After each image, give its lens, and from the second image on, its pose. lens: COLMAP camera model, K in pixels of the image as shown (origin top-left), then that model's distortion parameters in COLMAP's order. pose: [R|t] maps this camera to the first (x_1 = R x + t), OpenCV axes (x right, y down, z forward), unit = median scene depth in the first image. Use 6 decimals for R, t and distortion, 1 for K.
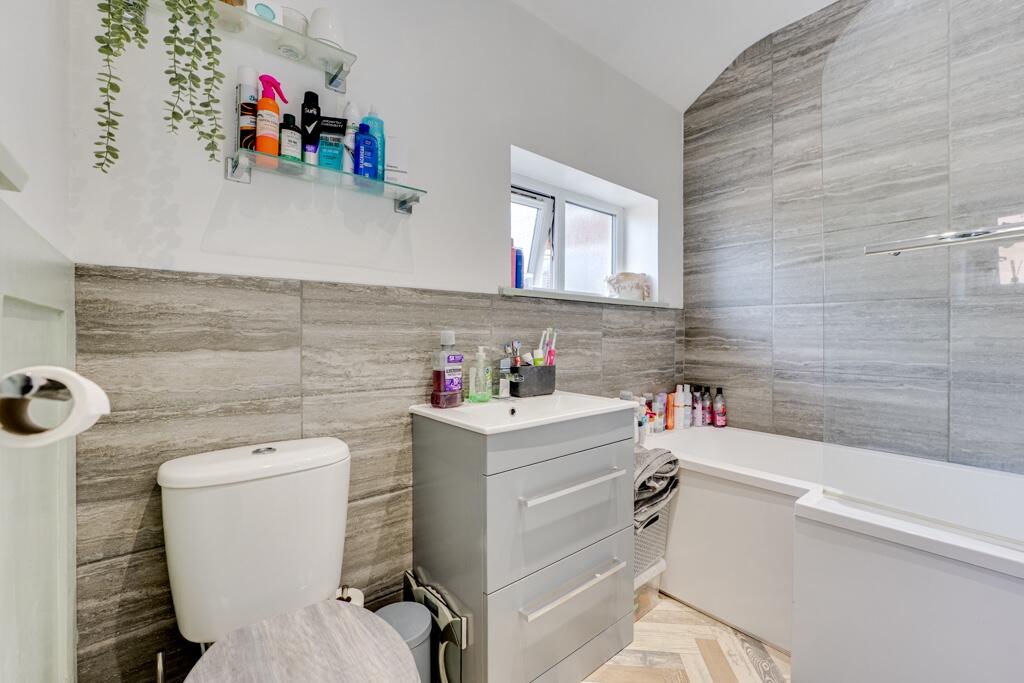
lens RADIAL K [[418.2, 0, 514.4], [0, 418.2, 333.6], [0, 0, 1]] dist [-0.019860, 0.001992]
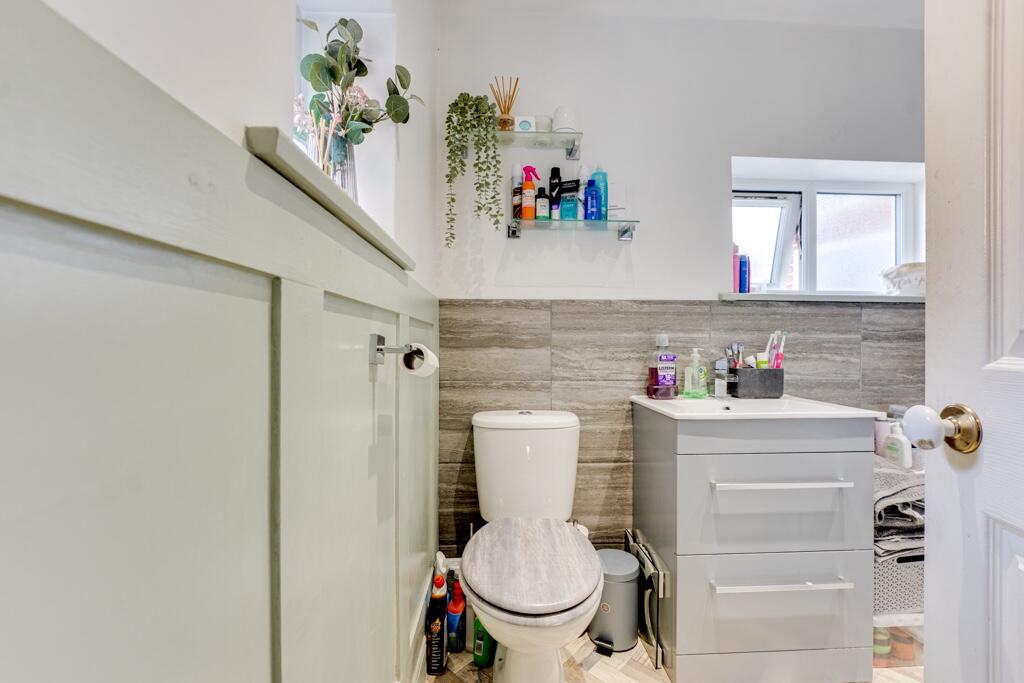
lens RADIAL K [[418.2, 0, 519.6], [0, 418.2, 344.8], [0, 0, 1]] dist [-0.019860, 0.001992]
pose [[0.782745, -0.001131, -0.622342, 0.281720], [-0.001368, 0.999993, -0.003538, 0.030161], [0.622341, 0.003621, 0.782738, -0.182714]]
